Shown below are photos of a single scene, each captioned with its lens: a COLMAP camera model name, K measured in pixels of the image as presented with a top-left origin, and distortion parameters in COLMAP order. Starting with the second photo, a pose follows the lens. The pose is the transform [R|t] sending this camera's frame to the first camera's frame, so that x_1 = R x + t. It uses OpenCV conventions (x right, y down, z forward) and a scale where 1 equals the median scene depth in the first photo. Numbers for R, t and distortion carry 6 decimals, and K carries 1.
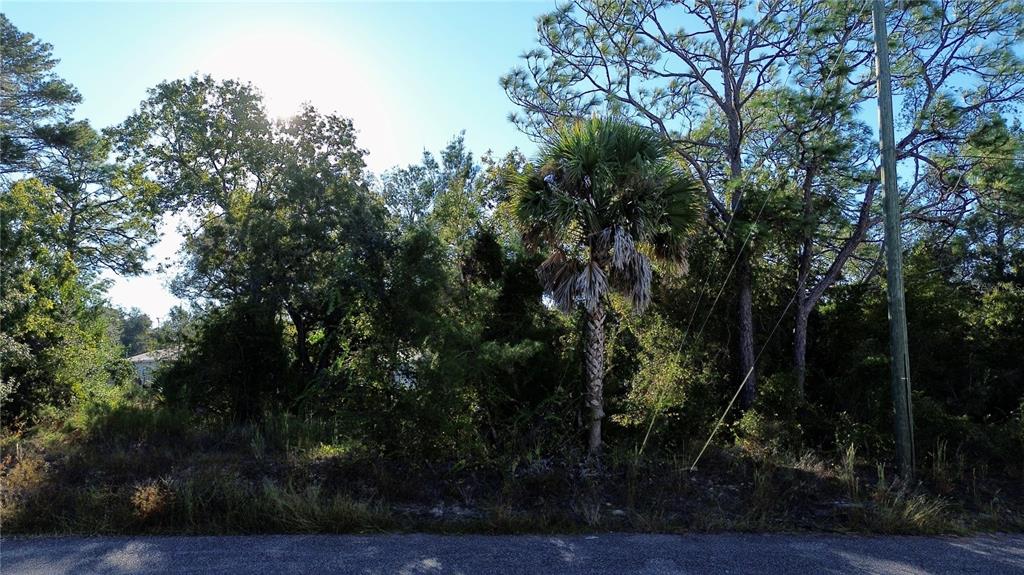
lens RADIAL K [[720.7, 0, 512.0], [0, 720.7, 287.5], [0, 0, 1]] dist [0.063958, -0.058398]
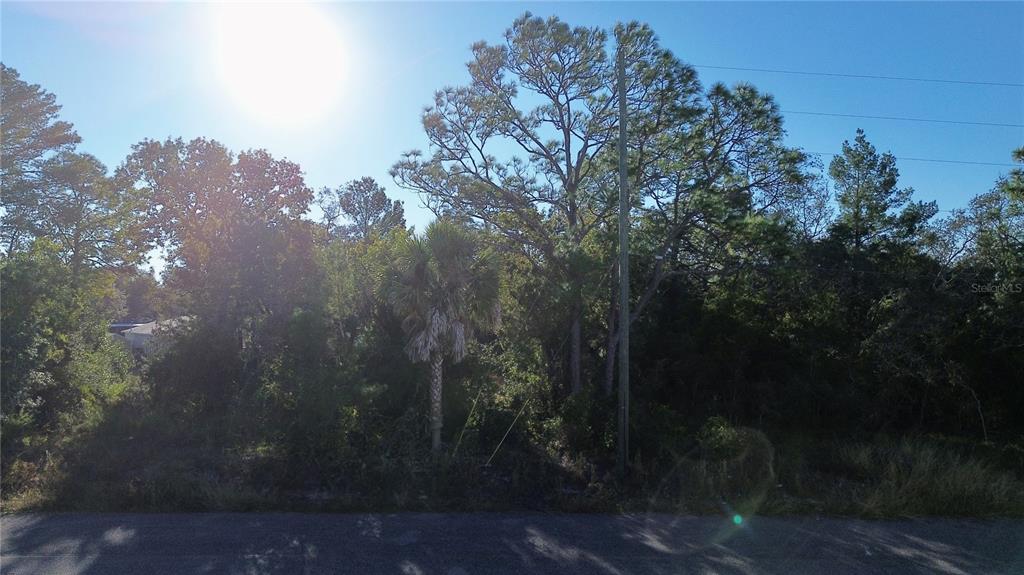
lens RADIAL K [[707.6, 0, 512.0], [0, 707.6, 287.5], [0, 0, 1]] dist [0.047445, -0.060430]
pose [[0.999996, 0.002760, 0.000276, 0.191959], [-0.002773, 0.997285, 0.073584, -0.151063], [-0.000072, -0.073585, 0.997289, -0.299424]]
